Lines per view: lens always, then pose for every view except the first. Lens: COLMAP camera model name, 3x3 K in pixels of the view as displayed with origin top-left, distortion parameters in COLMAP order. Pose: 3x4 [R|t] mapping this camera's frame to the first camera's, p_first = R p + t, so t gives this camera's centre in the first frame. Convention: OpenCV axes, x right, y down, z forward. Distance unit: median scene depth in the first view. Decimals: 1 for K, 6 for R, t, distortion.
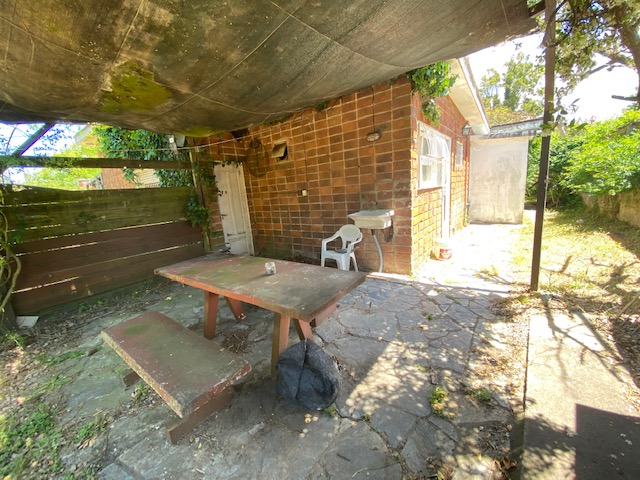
lens RADIAL K [[264.5, 0, 320.0], [0, 264.5, 240.0], [0, 0, 1]] dist [0.000173, -0.015015]
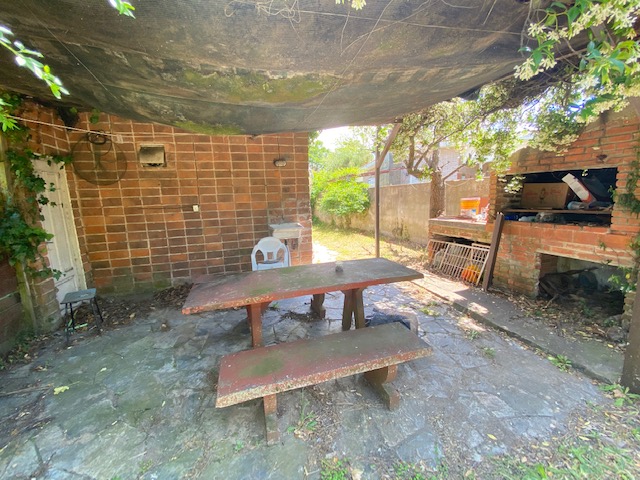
lens RADIAL K [[264.5, 0, 320.0], [0, 264.5, 240.0], [0, 0, 1]] dist [0.000173, -0.015015]
pose [[0.554943, -0.065628, 0.829296, -0.637198], [0.145402, 0.989190, -0.019018, 0.004125], [-0.819083, 0.131135, 0.558486, 0.205034]]
